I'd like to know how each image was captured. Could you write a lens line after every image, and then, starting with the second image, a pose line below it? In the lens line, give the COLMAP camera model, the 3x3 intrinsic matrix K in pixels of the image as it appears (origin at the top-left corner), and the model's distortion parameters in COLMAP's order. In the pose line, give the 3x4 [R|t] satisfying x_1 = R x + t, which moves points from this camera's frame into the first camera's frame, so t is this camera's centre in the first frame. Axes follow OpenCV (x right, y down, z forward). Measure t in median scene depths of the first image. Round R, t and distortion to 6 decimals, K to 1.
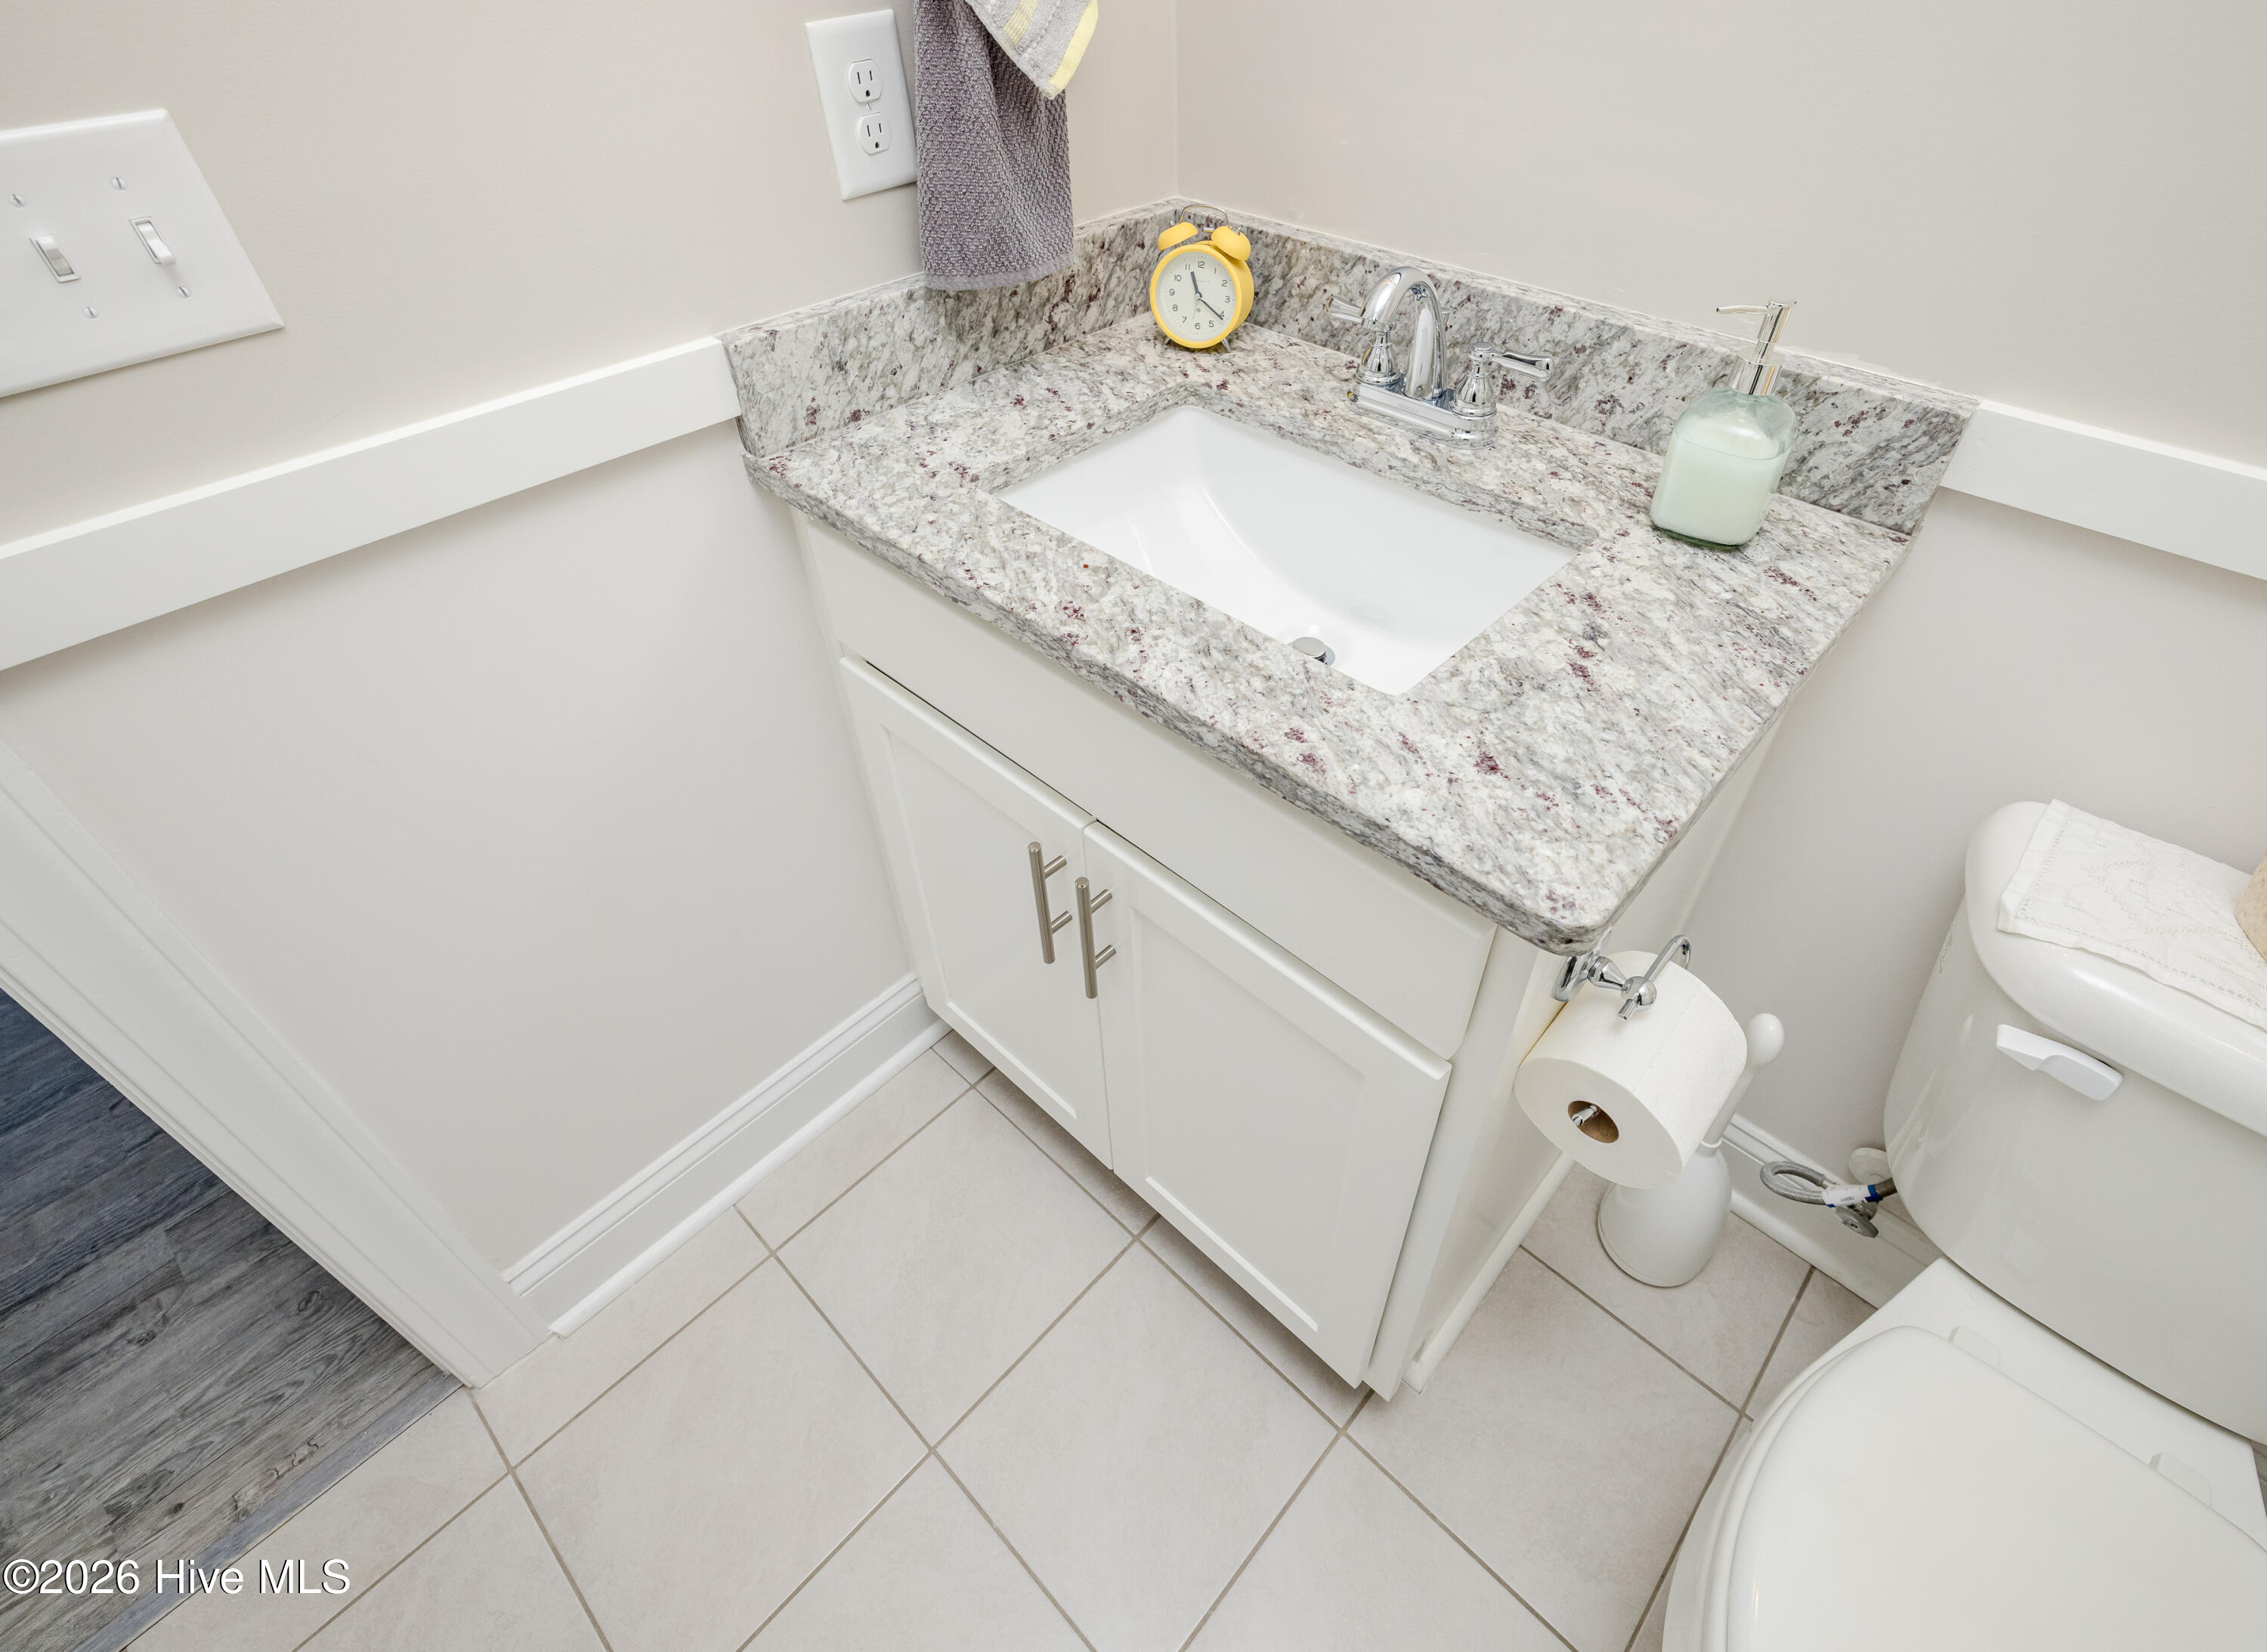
lens RADIAL K [[1099.1, 0, 1167.5], [0, 1099.1, 747.7], [0, 0, 1]] dist [0.001265, 0.000091]
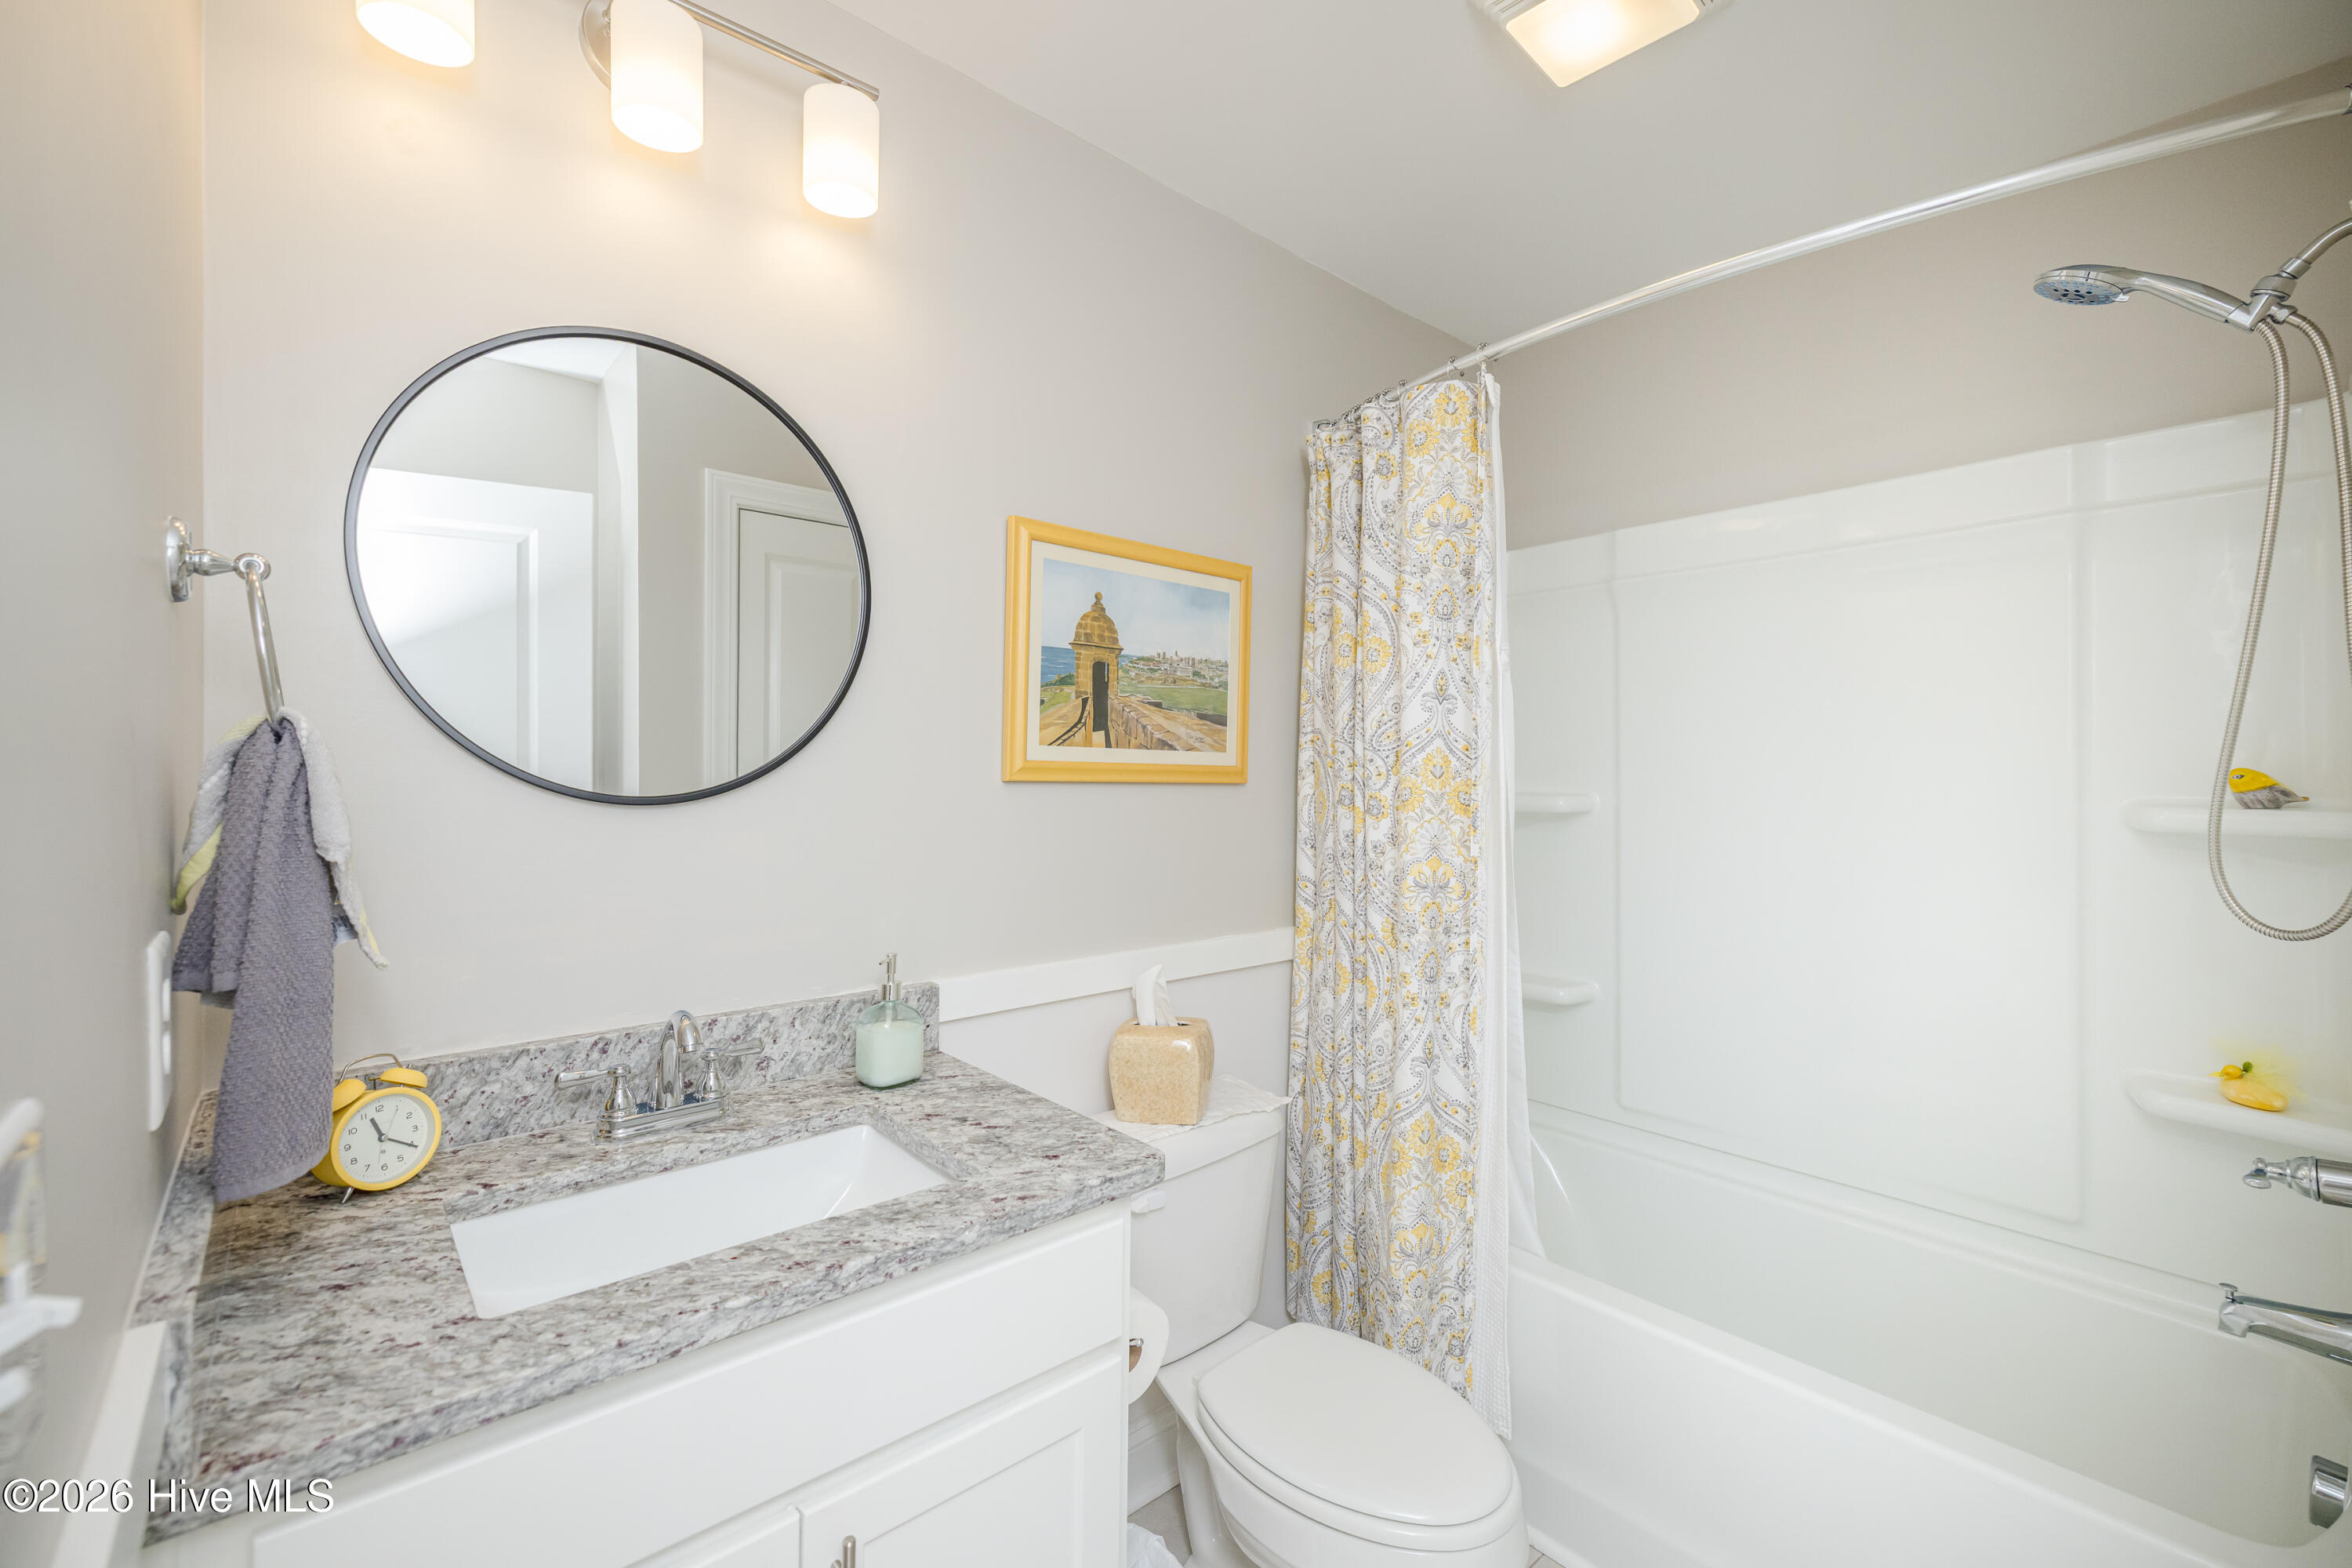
lens RADIAL K [[992.0, 0, 1176.0], [0, 992.0, 784.0], [0, 0, 1]] dist [0.001512, 0.000148]
pose [[0.102040, -0.011830, 0.994710, -0.935424], [0.650516, 0.757295, -0.057725, -0.158798], [-0.752606, 0.652965, 0.084970, 0.205370]]
